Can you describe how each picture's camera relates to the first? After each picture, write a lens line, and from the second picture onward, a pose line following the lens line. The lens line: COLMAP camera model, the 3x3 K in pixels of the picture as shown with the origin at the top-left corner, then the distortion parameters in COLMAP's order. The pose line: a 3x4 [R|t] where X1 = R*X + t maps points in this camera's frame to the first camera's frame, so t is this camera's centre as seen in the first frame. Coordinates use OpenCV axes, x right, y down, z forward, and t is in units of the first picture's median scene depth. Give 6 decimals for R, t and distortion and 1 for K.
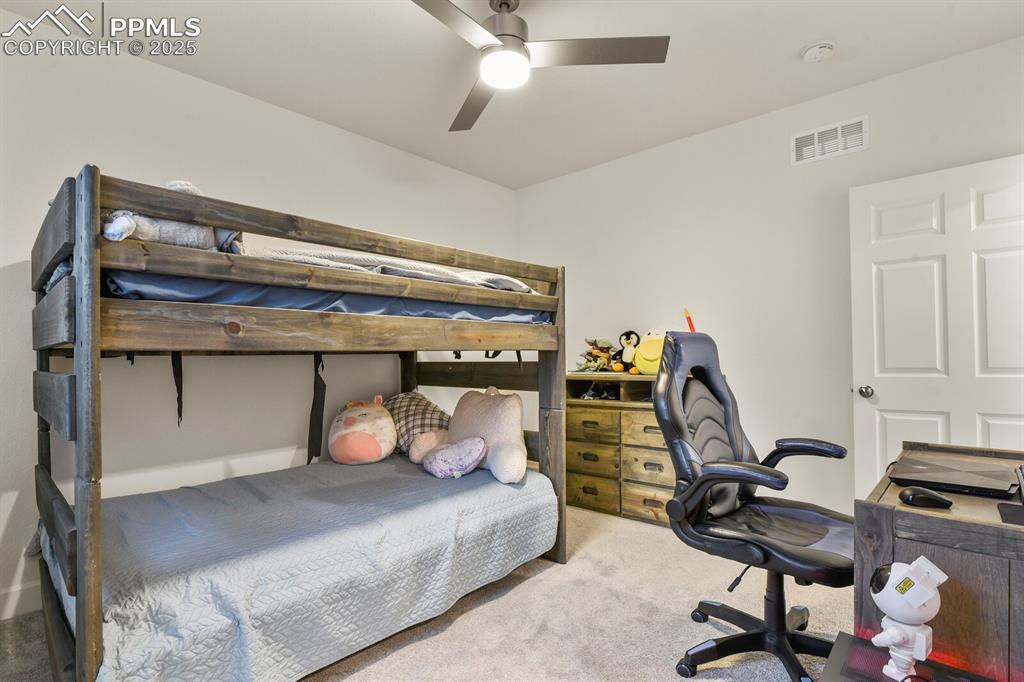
lens RADIAL K [[494.5, 0, 518.0], [0, 494.5, 350.0], [0, 0, 1]] dist [-0.001164, -0.000260]
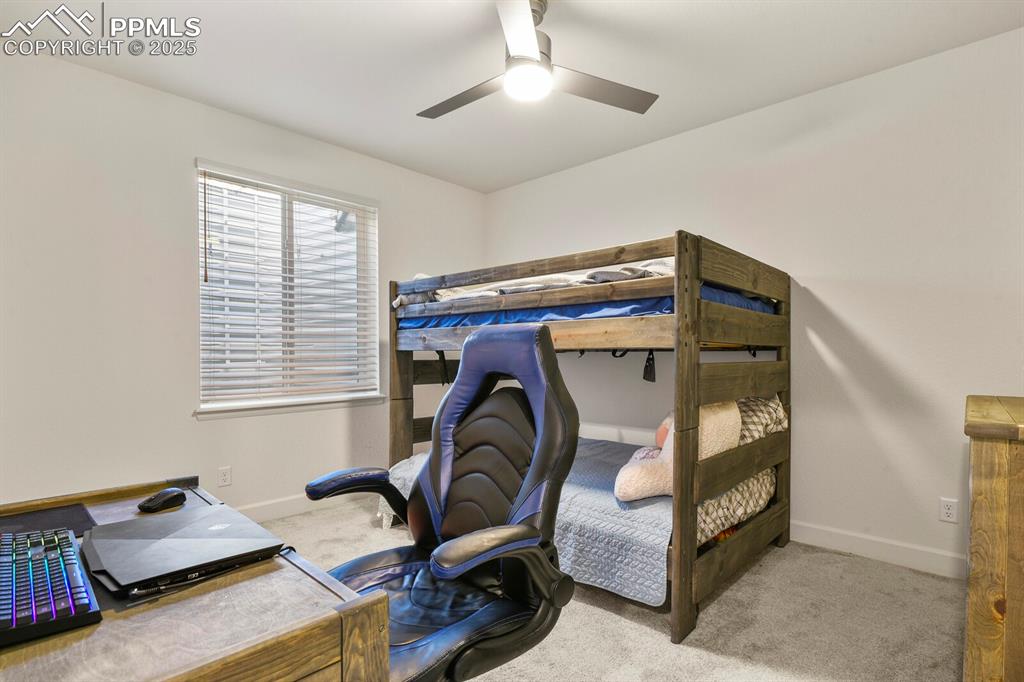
lens RADIAL K [[494.5, 0, 518.0], [0, 494.5, 350.0], [0, 0, 1]] dist [-0.001164, -0.000260]
pose [[-0.022664, 0.004376, -0.999734, 1.028568], [0.011144, 0.999929, 0.004124, -0.003044], [0.999681, -0.011047, -0.022711, 0.994565]]
